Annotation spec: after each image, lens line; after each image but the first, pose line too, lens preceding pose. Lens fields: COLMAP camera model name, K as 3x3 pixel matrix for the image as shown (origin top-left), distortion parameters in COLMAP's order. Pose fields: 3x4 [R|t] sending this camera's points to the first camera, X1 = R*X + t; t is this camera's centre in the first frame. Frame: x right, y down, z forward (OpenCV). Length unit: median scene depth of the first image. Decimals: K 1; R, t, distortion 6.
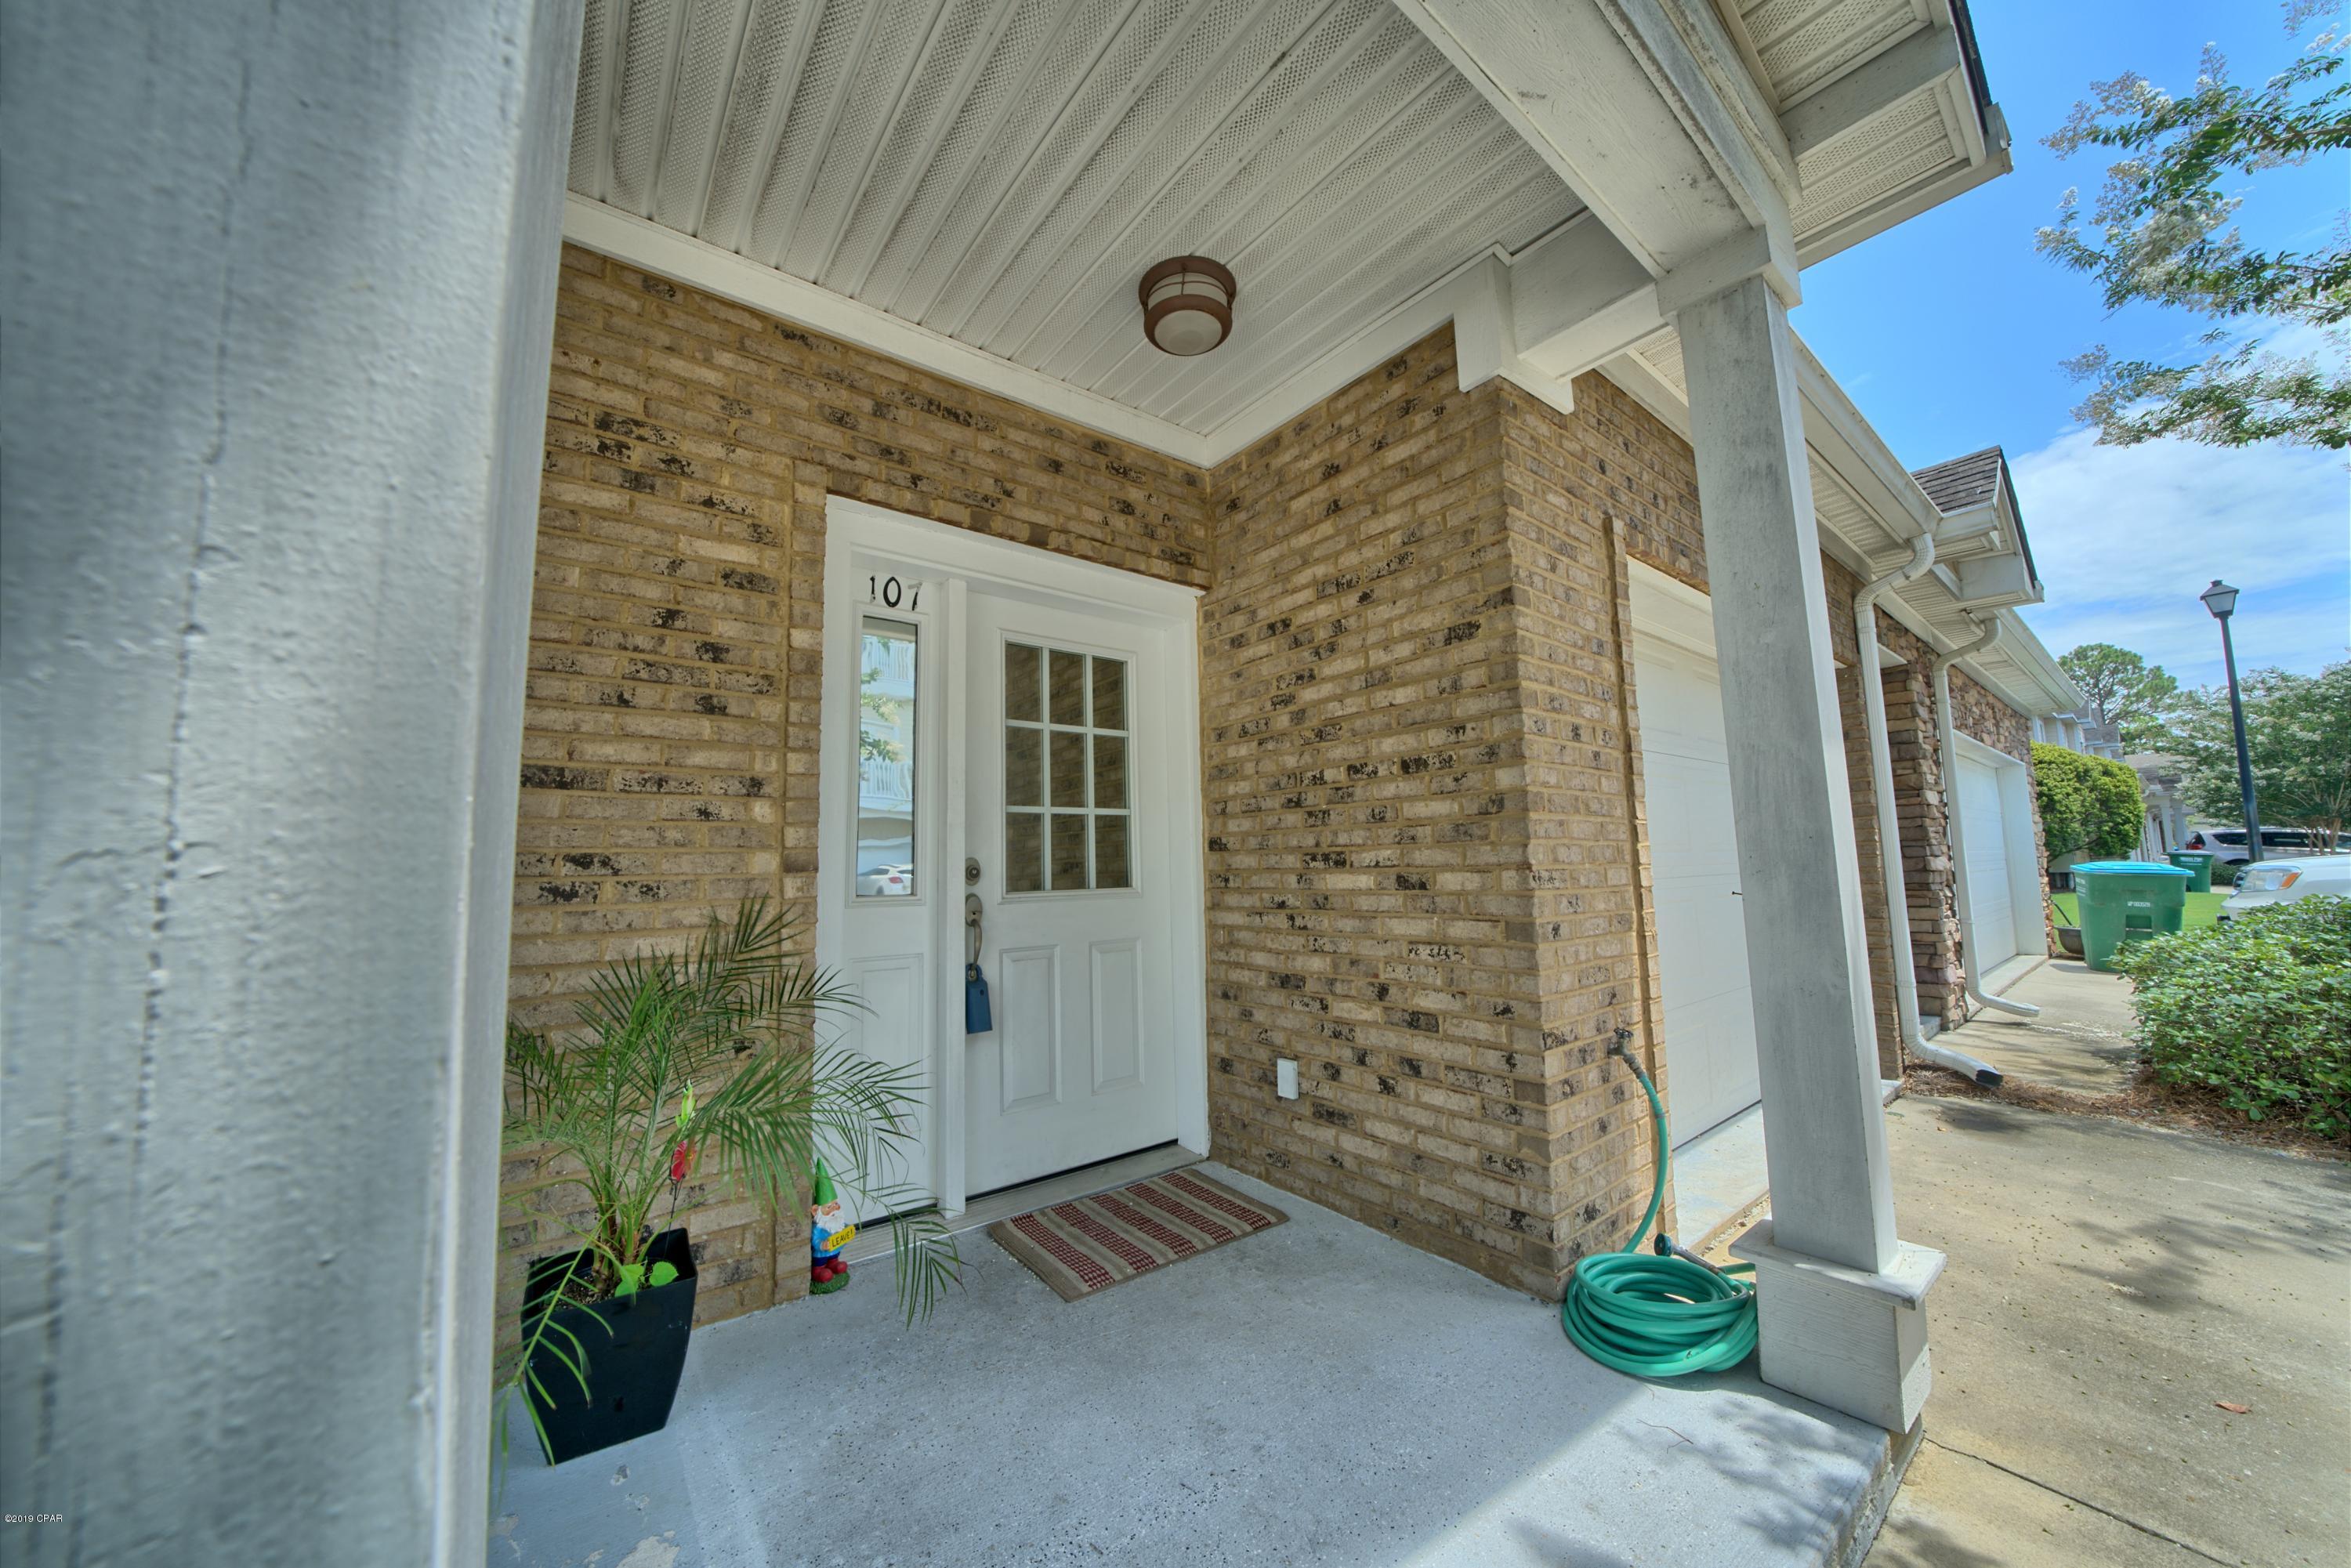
lens RADIAL K [[813.4, 0, 1171.4], [0, 813.4, 782.4], [0, 0, 1]] dist [-0.021138, 0.000600]
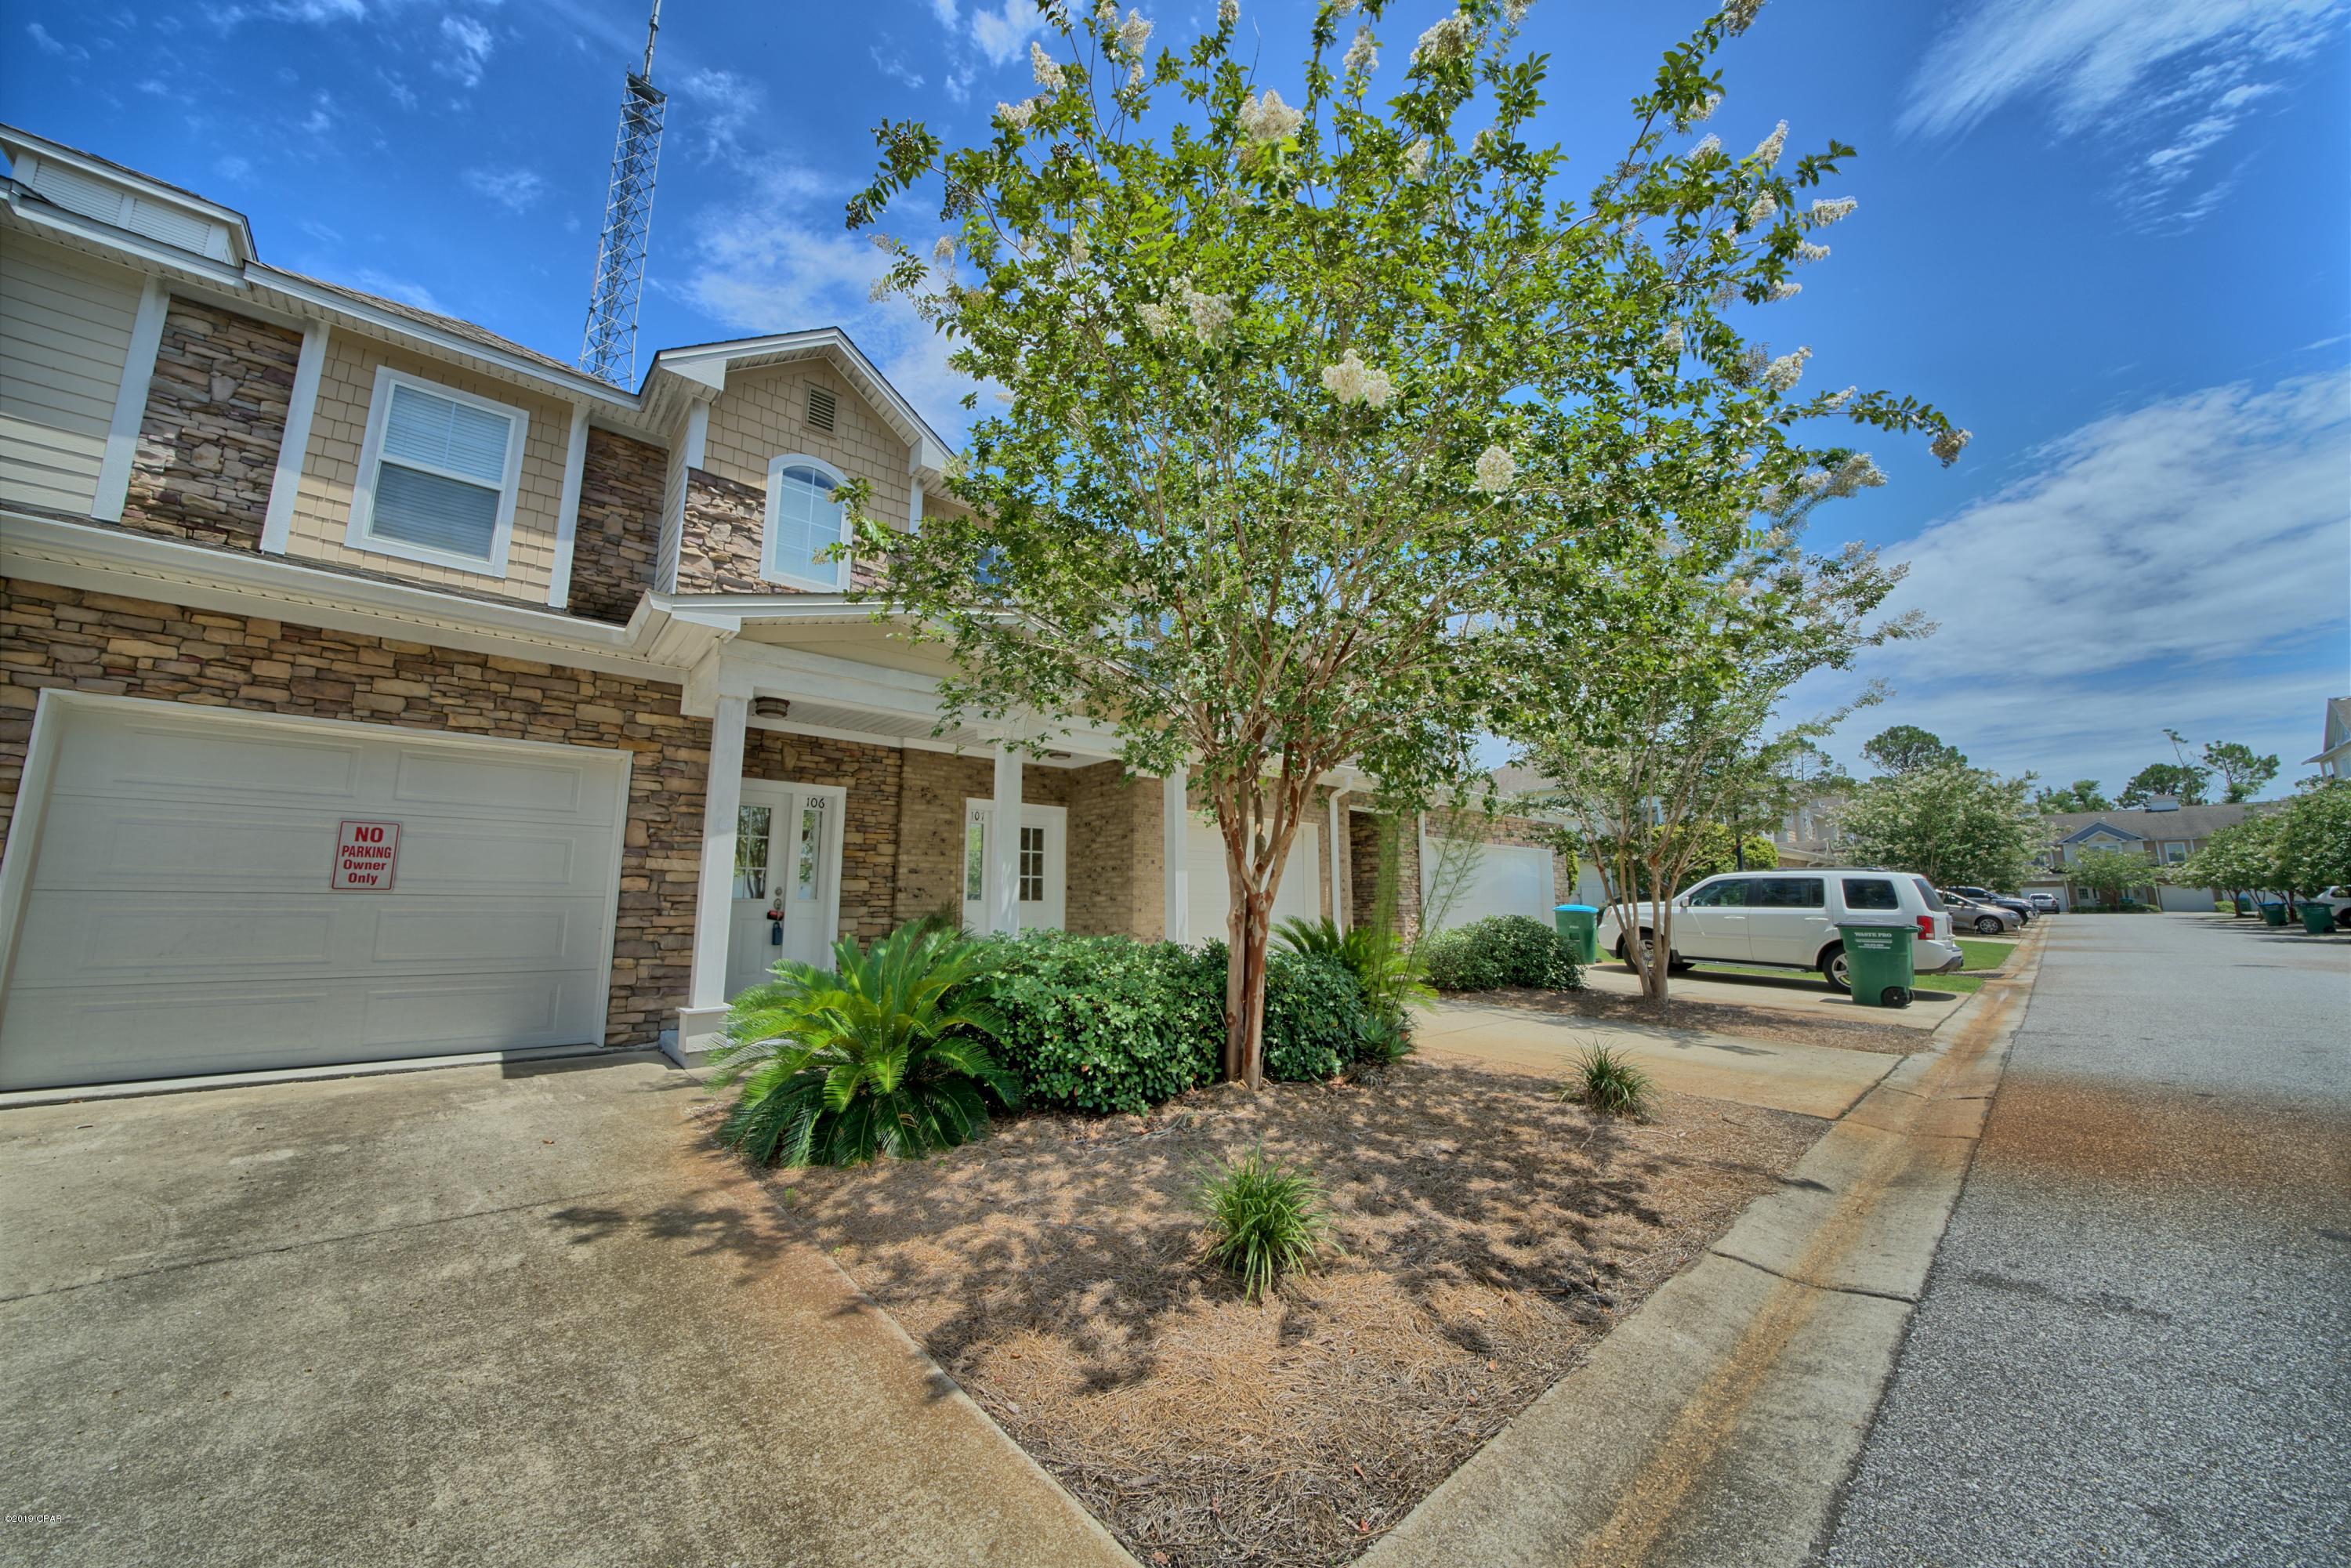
lens RADIAL K [[813.4, 0, 1171.4], [0, 813.4, 782.4], [0, 0, 1]] dist [-0.021138, 0.000600]
pose [[0.997076, 0.029199, 0.070613, 0.217109], [-0.025946, 0.998579, -0.046550, -0.199169], [-0.071872, 0.044582, 0.996417, -2.249006]]
